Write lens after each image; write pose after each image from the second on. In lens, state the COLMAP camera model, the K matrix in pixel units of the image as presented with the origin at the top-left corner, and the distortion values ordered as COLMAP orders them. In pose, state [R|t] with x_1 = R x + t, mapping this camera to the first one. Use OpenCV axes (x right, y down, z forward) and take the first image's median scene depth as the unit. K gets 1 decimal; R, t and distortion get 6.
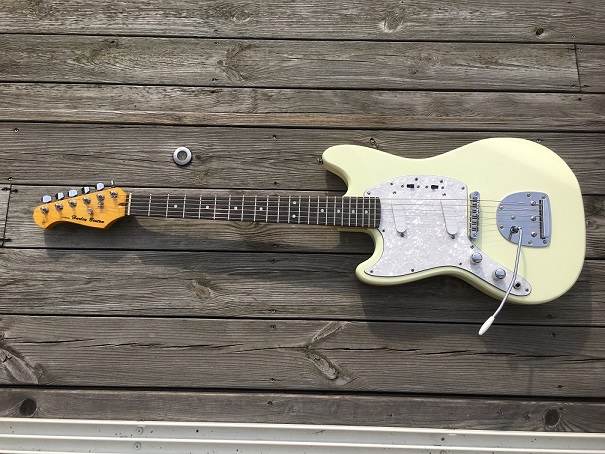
lens RADIAL K [[509.7, 0, 302.5], [0, 509.7, 227.0], [0, 0, 1]] dist [0.077779, -0.106308]
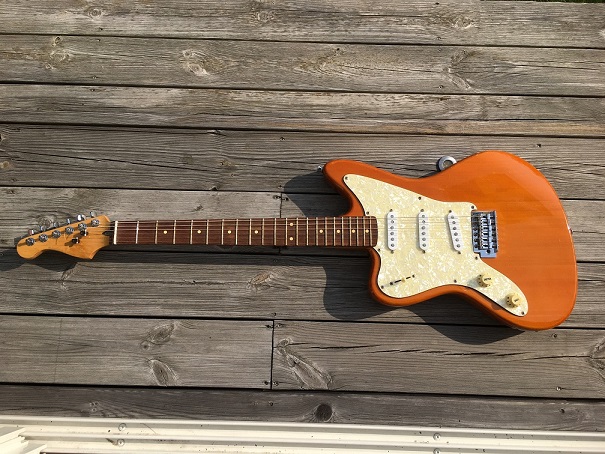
lens RADIAL K [[509.7, 0, 302.5], [0, 509.7, 227.0], [0, 0, 1]] dist [0.077779, -0.106308]
pose [[0.999960, 0.005696, 0.006891, -0.450512], [-0.005778, 0.999912, 0.011980, -0.022906], [-0.006822, -0.012020, 0.999904, -0.008677]]
